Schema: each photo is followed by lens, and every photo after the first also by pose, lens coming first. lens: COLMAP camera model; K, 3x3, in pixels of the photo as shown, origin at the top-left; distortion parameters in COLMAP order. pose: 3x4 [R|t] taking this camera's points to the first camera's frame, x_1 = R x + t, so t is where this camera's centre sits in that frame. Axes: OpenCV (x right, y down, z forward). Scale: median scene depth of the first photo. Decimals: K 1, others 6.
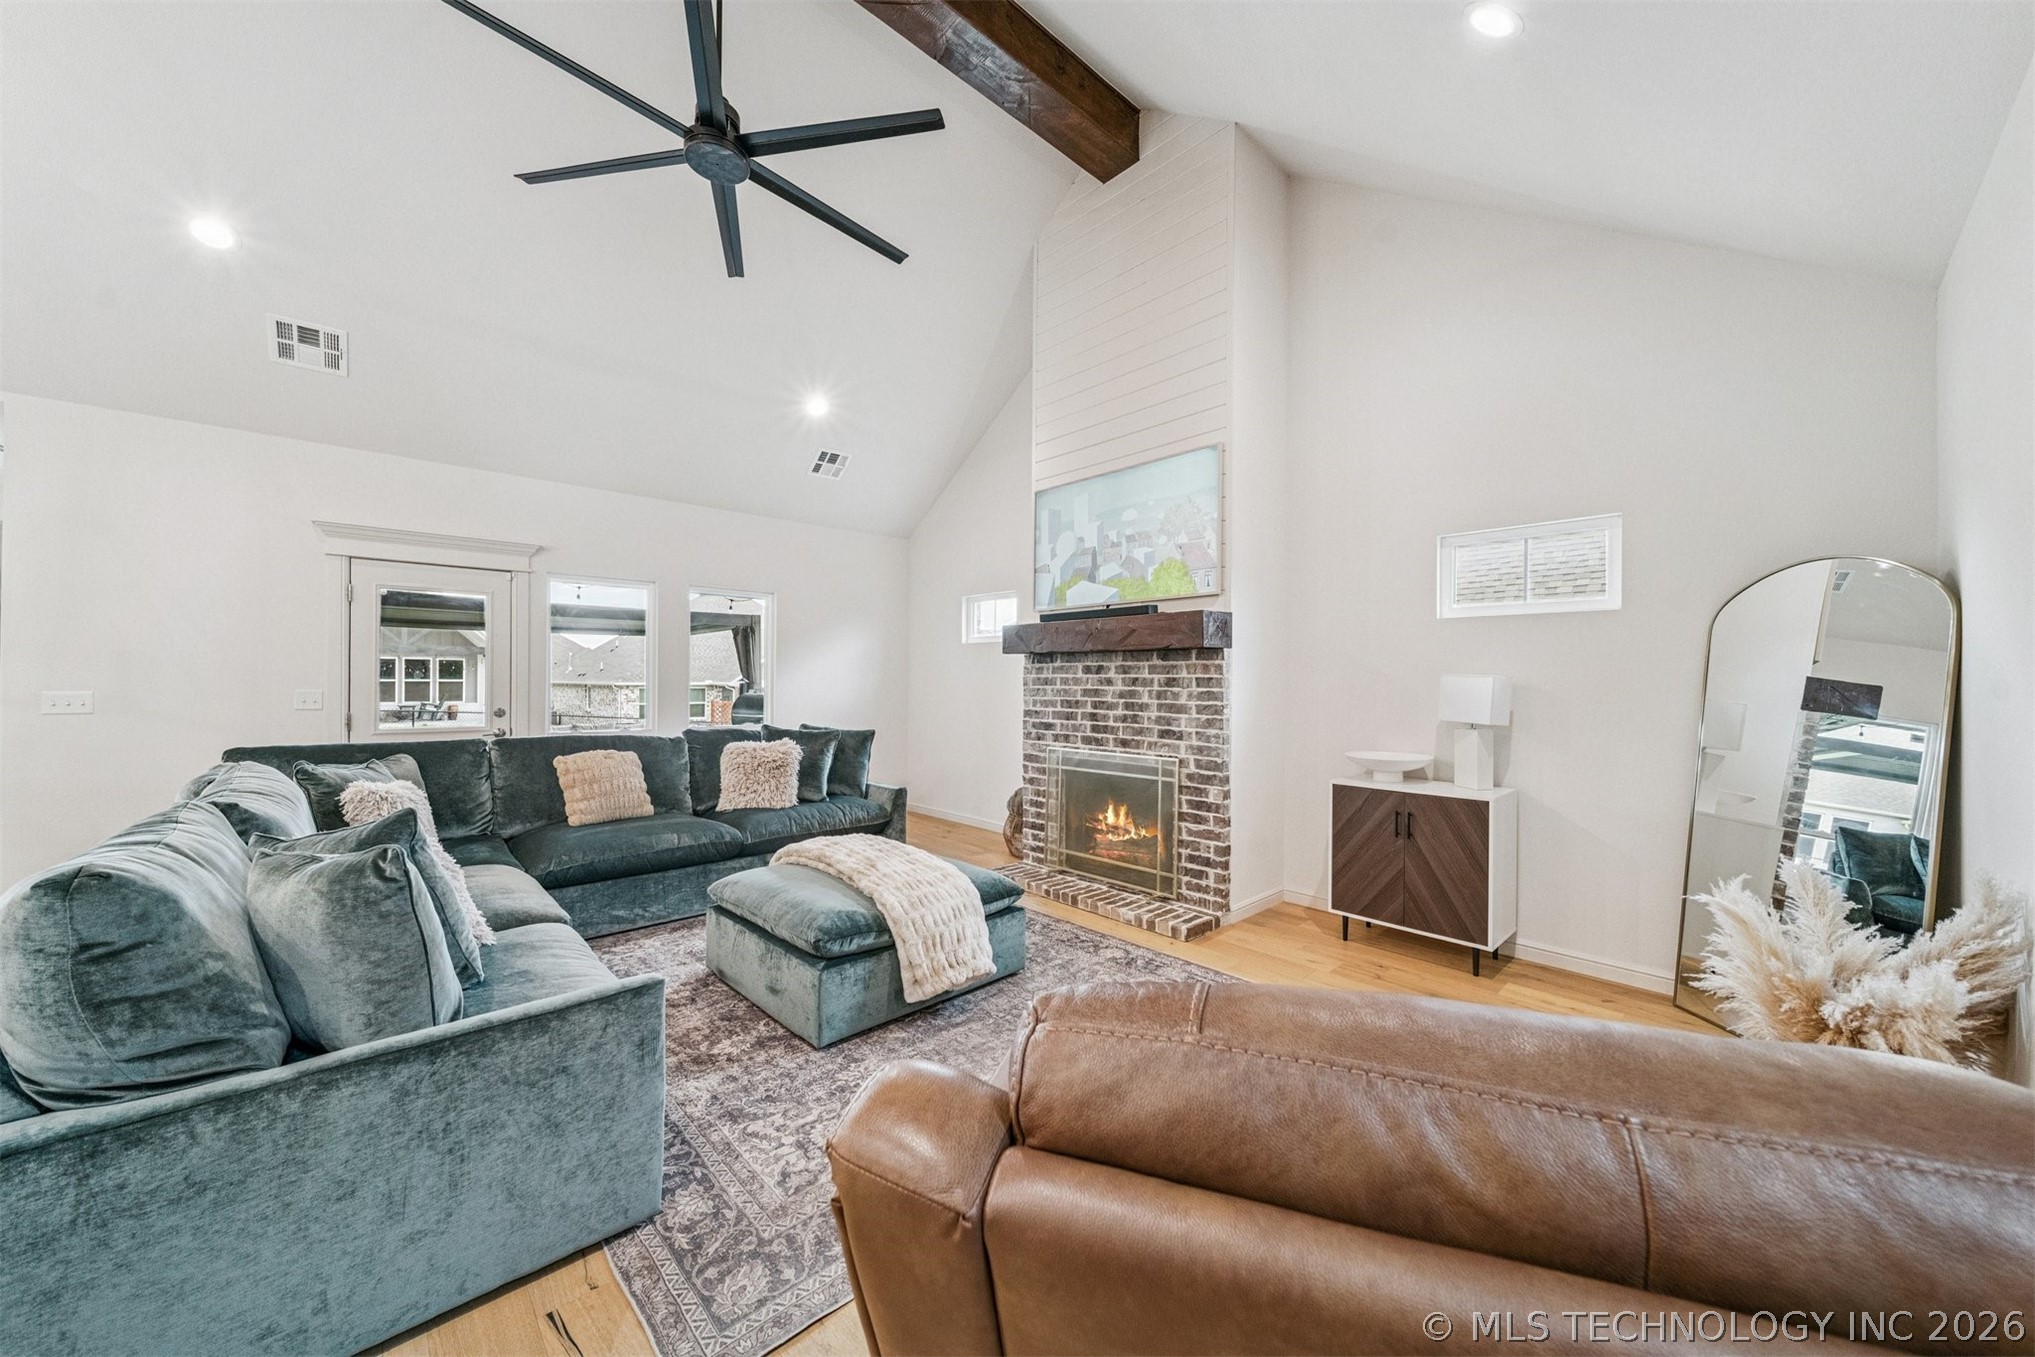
lens RADIAL K [[722.1, 0, 1031.3], [0, 722.1, 679.6], [0, 0, 1]] dist [0.005295, -0.000938]
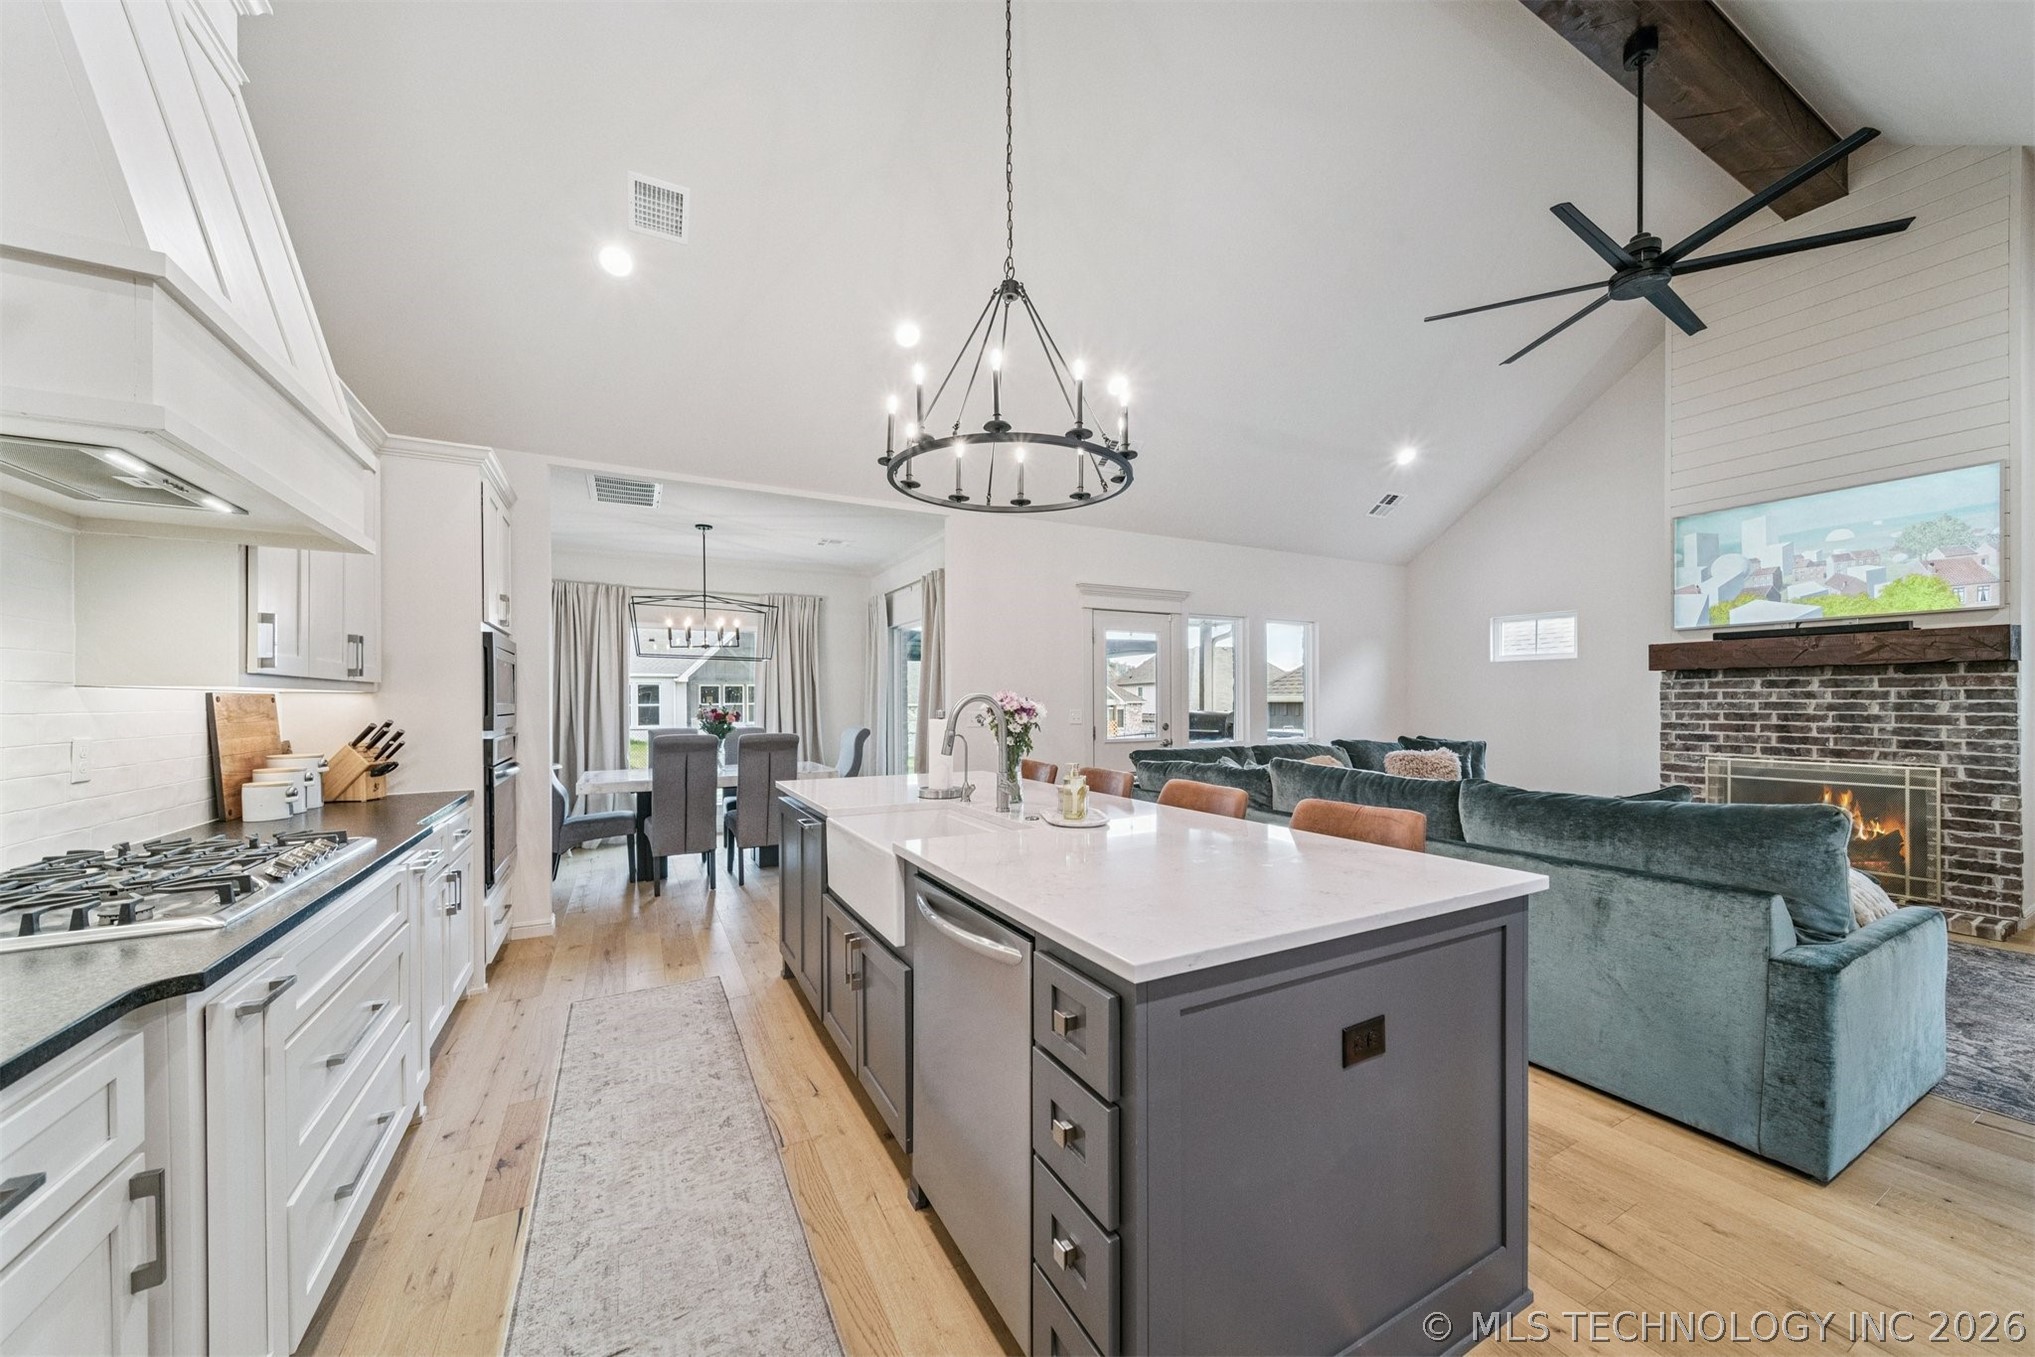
lens RADIAL K [[722.1, 0, 1030.6], [0, 722.1, 703.7], [0, 0, 1]] dist [0.005295, -0.000938]
pose [[0.967043, -0.010545, -0.254396, -0.753415], [0.012532, 0.999902, 0.006191, -0.005435], [0.254306, -0.009175, 0.967080, -0.323203]]
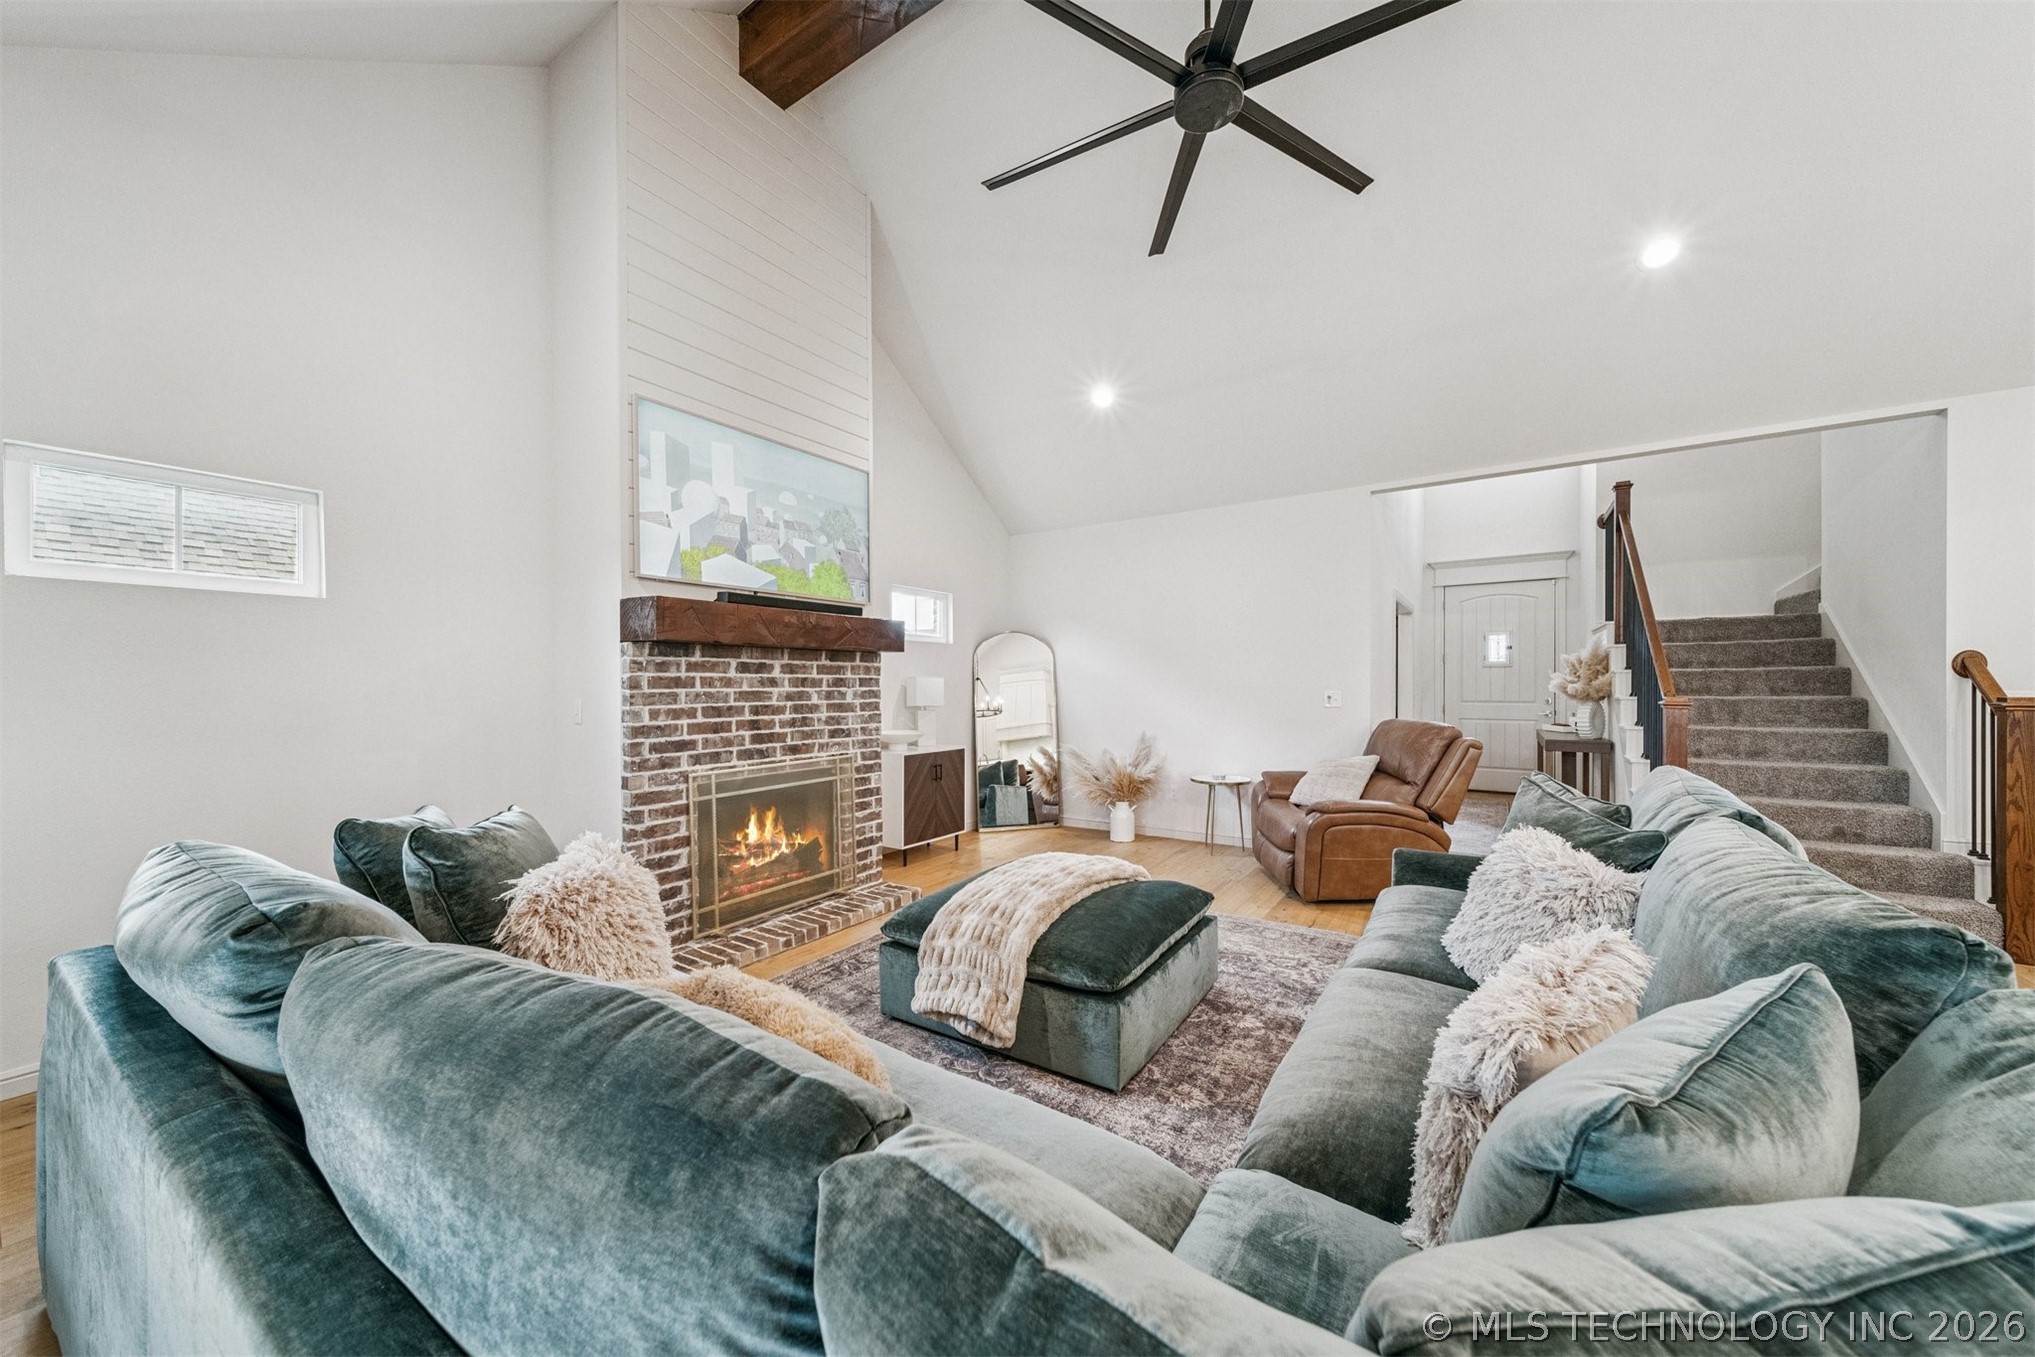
lens RADIAL K [[722.1, 0, 1015.8], [0, 722.1, 680.5], [0, 0, 1]] dist [0.005295, -0.000938]
pose [[-0.213675, -0.003742, 0.976898, -0.840193], [-0.002023, 0.999992, 0.003388, -0.002825], [-0.976903, -0.001253, -0.213681, 0.943737]]
